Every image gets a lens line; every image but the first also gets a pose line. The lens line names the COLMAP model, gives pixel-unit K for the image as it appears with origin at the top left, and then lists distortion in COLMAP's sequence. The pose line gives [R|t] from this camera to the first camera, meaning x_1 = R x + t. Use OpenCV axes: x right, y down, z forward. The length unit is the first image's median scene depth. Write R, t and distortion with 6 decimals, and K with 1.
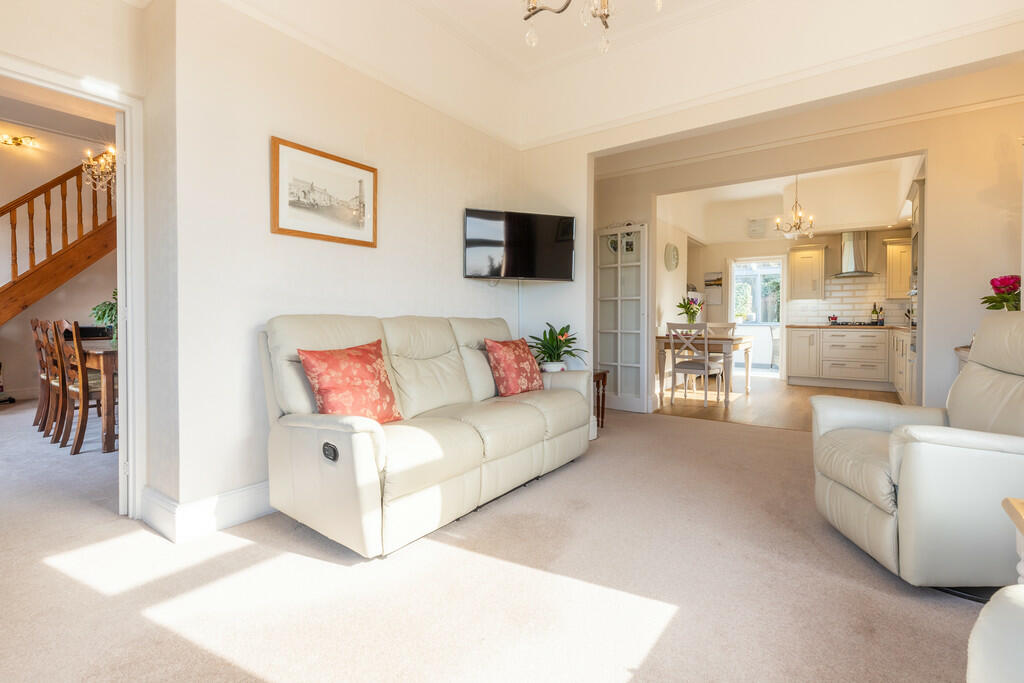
lens RADIAL K [[464.2, 0, 517.9], [0, 464.2, 324.1], [0, 0, 1]] dist [0.001967, 0.000739]
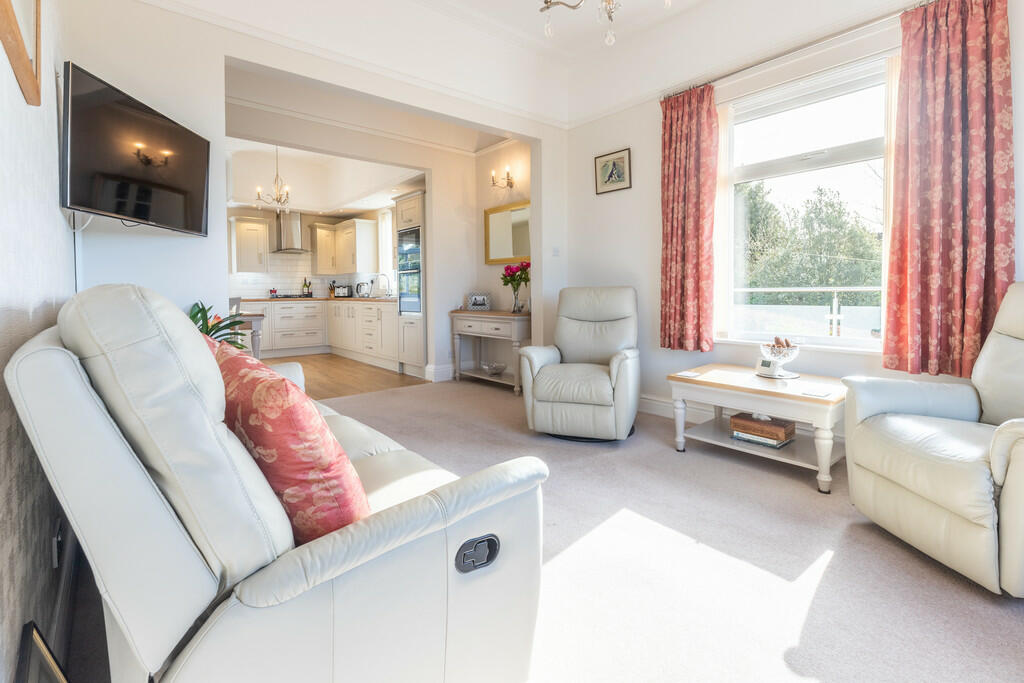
lens RADIAL K [[480.8, 0, 511.5], [0, 480.8, 301.2], [0, 0, 1]] dist [0.000980, 0.000246]
pose [[0.248347, -0.022349, 0.968413, -0.246738], [0.013860, 0.999713, 0.019517, -0.004222], [-0.968572, 0.008576, 0.248585, 0.225116]]
